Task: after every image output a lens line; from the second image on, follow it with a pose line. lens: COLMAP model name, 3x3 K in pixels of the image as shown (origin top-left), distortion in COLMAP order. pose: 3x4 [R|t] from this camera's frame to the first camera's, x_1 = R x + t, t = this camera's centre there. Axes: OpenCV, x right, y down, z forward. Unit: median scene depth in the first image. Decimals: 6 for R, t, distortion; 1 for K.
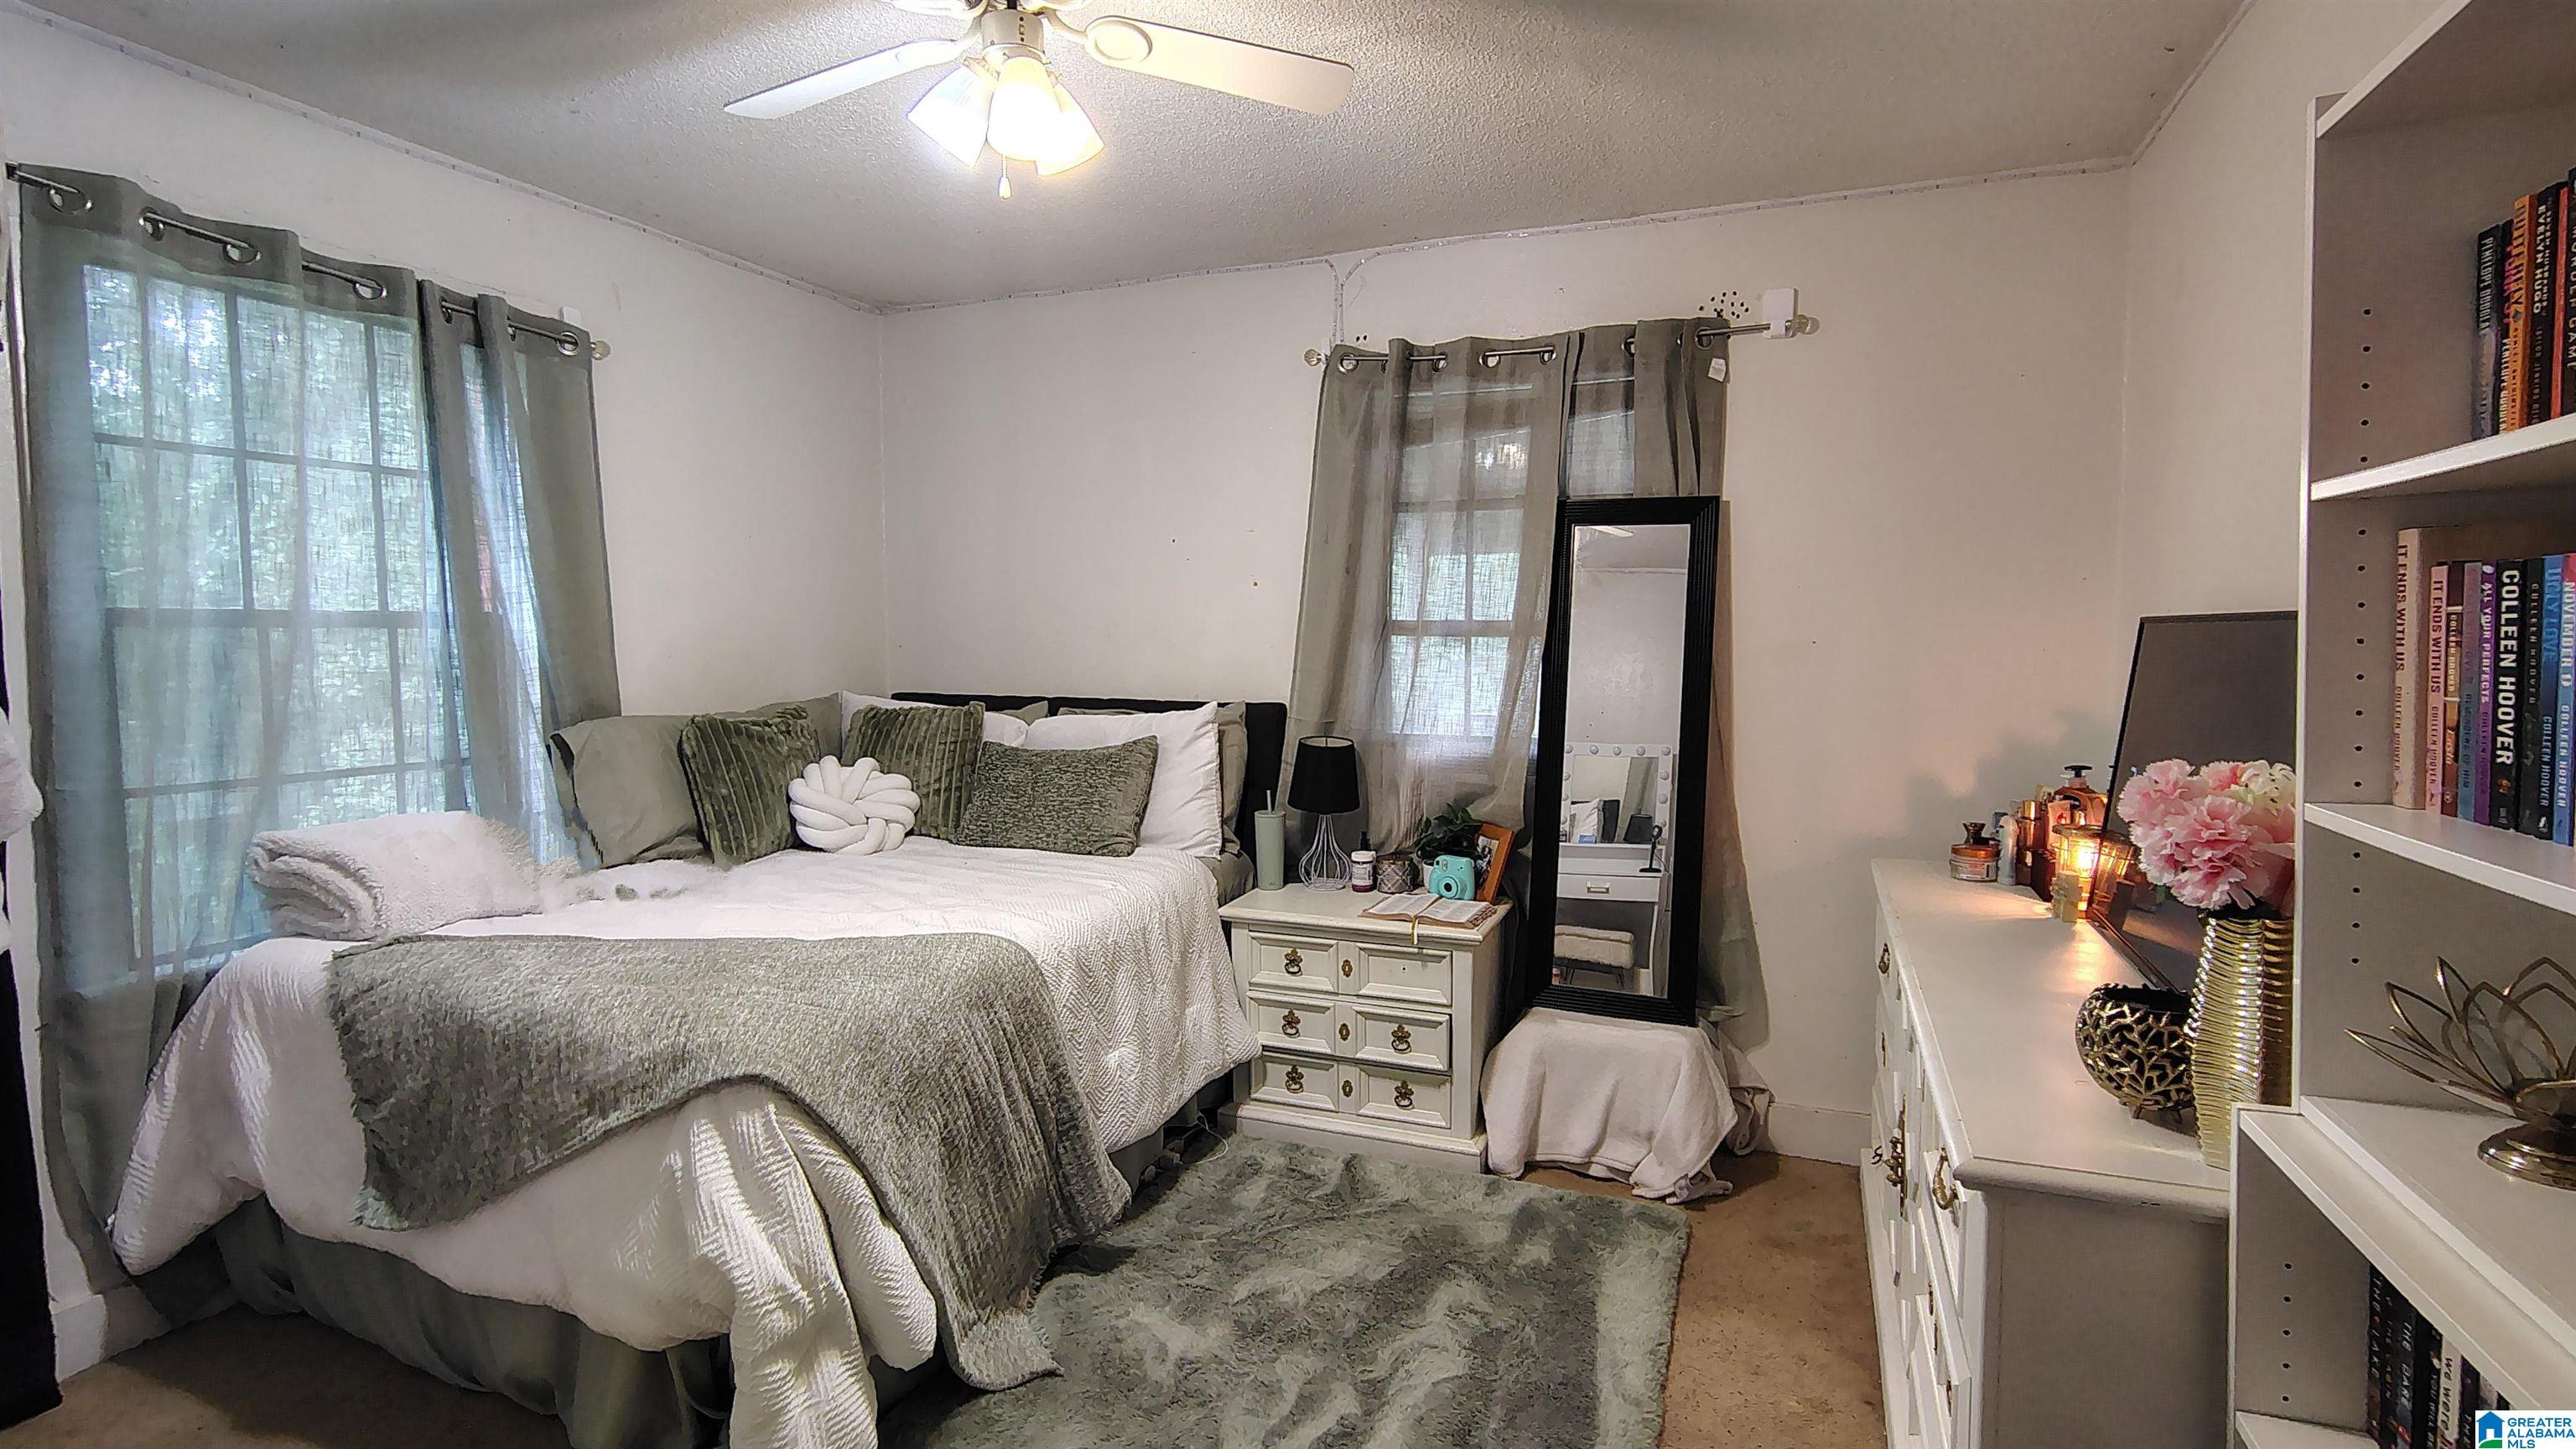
lens RADIAL K [[1191.4, 0, 1288.0], [0, 1191.4, 724.5], [0, 0, 1]] dist [-0.024557, 0.014510]
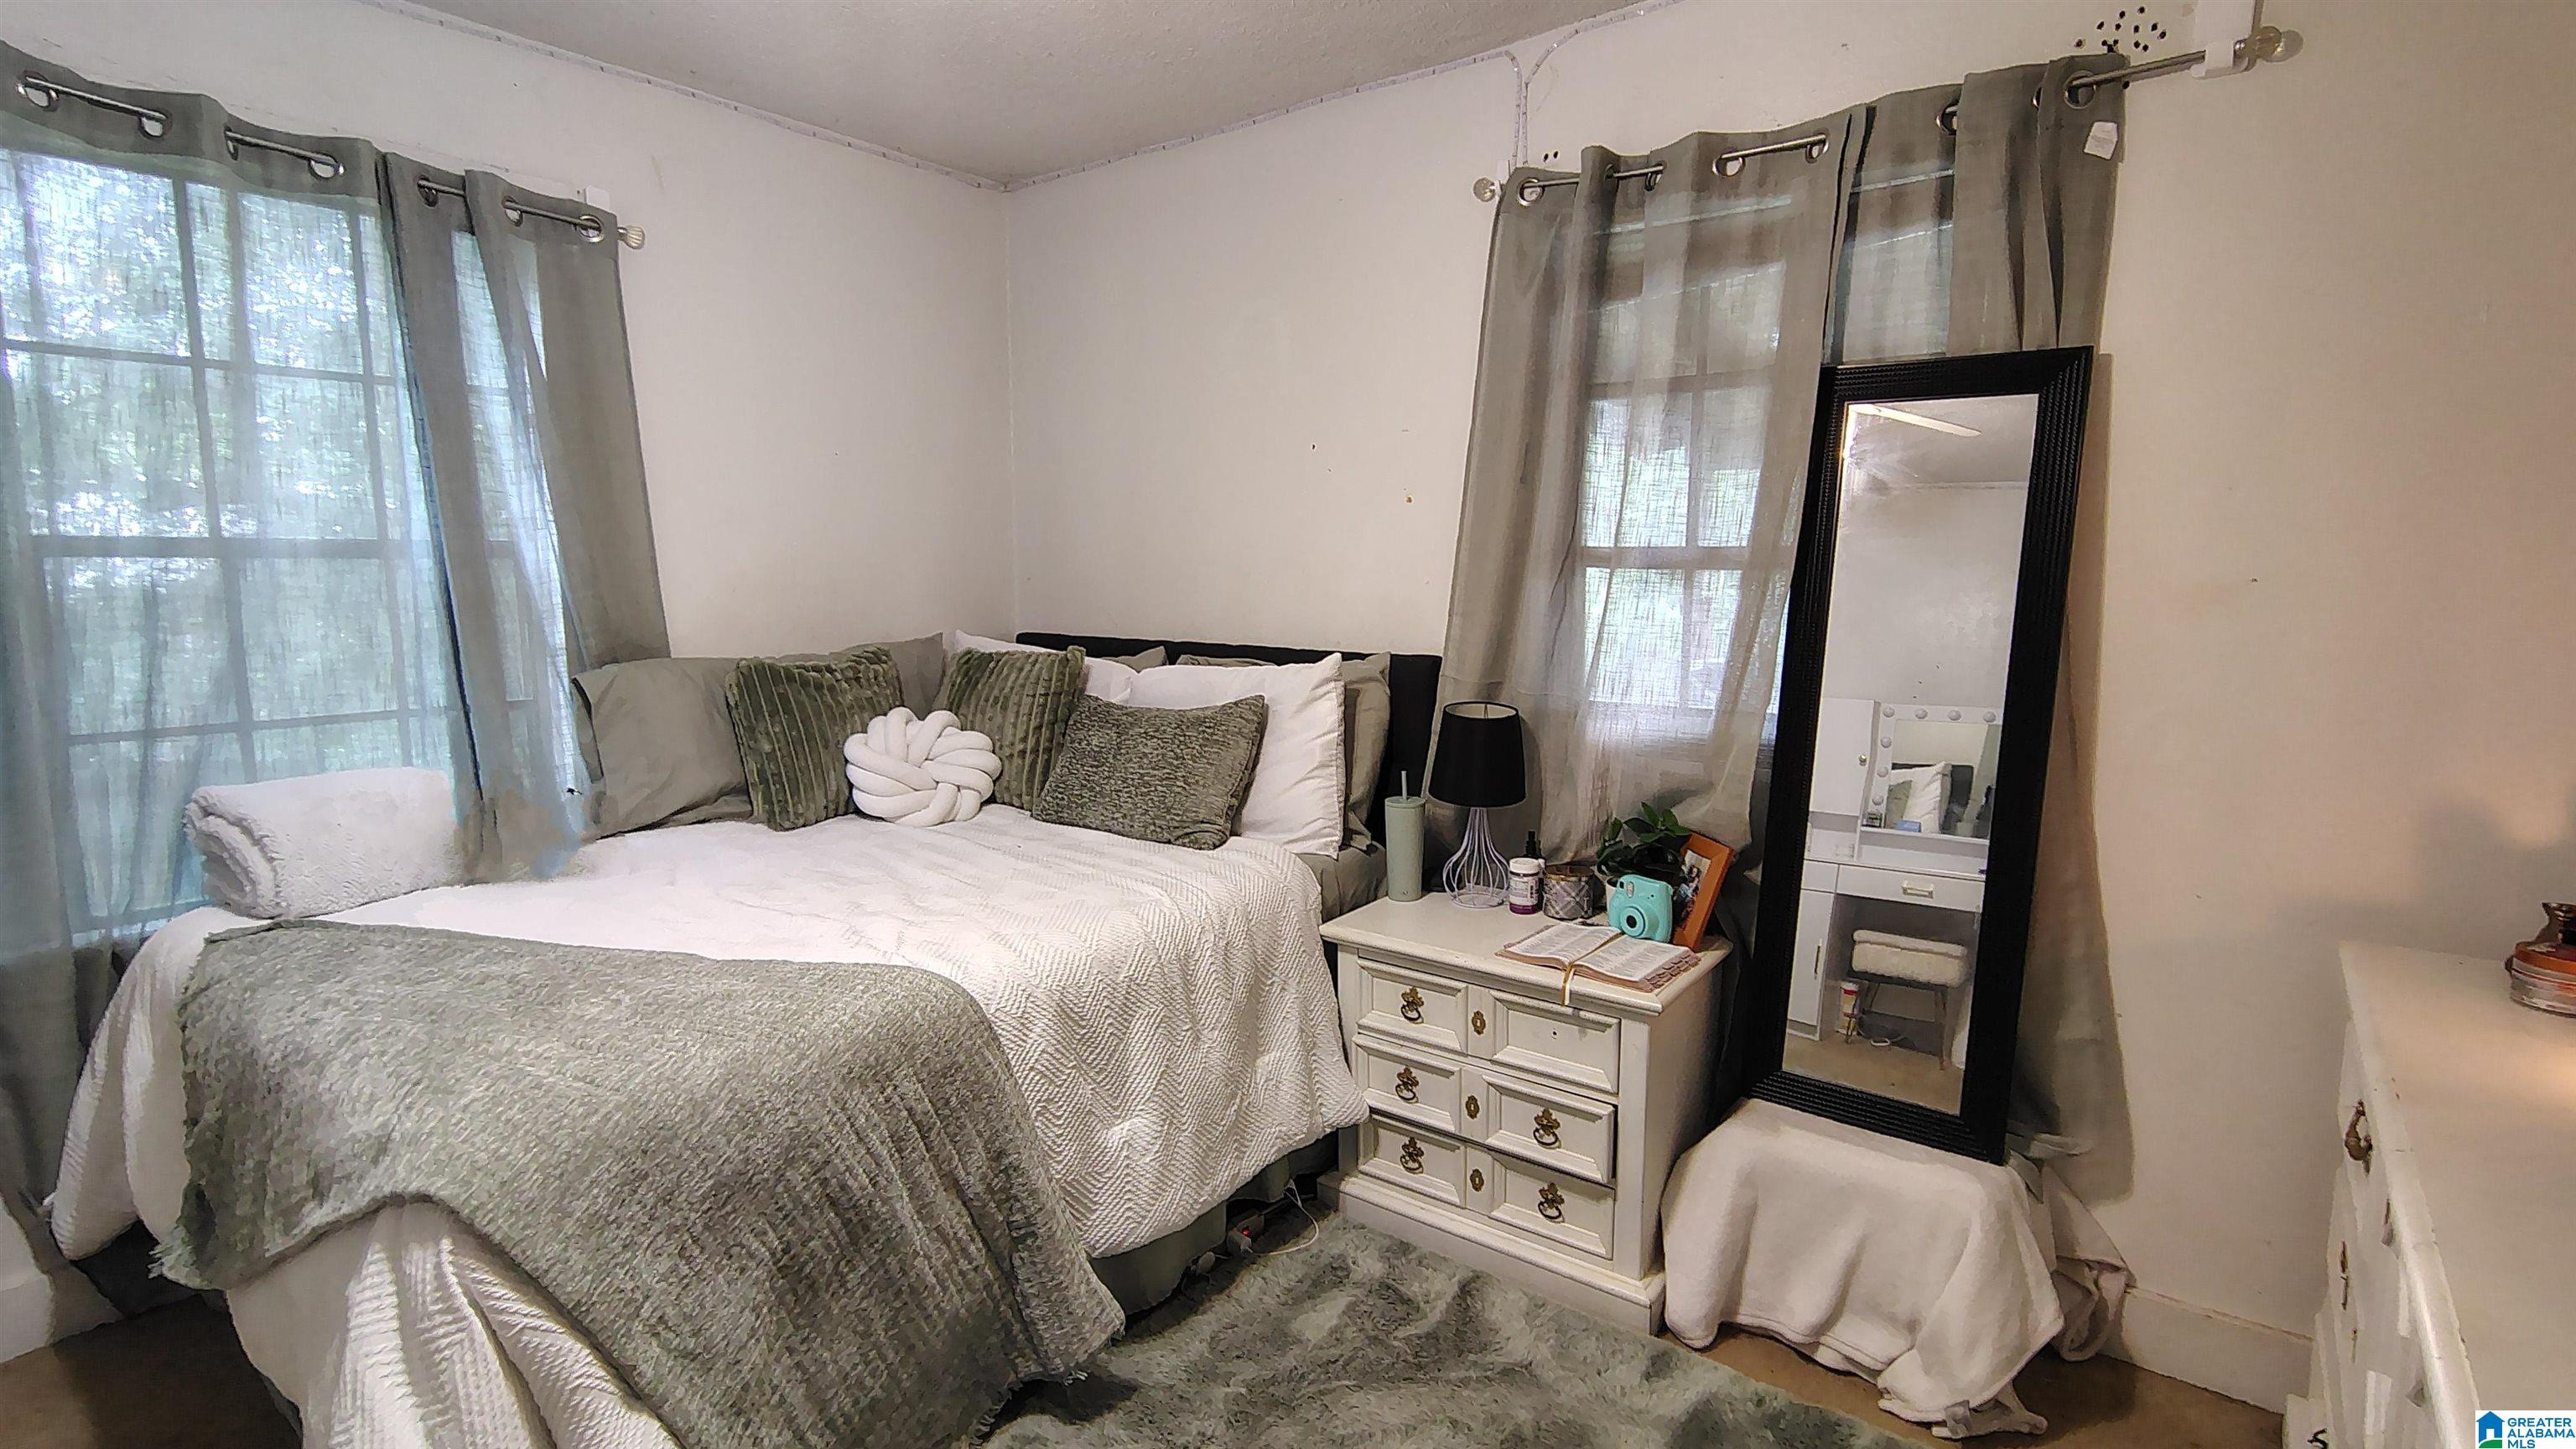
lens RADIAL K [[1191.4, 0, 1288.0], [0, 1191.4, 724.5], [0, 0, 1]] dist [-0.024557, 0.014510]
pose [[0.963931, 0.035118, -0.263826, 0.122105], [-0.020492, 0.998107, 0.057985, -0.018917], [0.265363, -0.050487, 0.962826, 0.268812]]
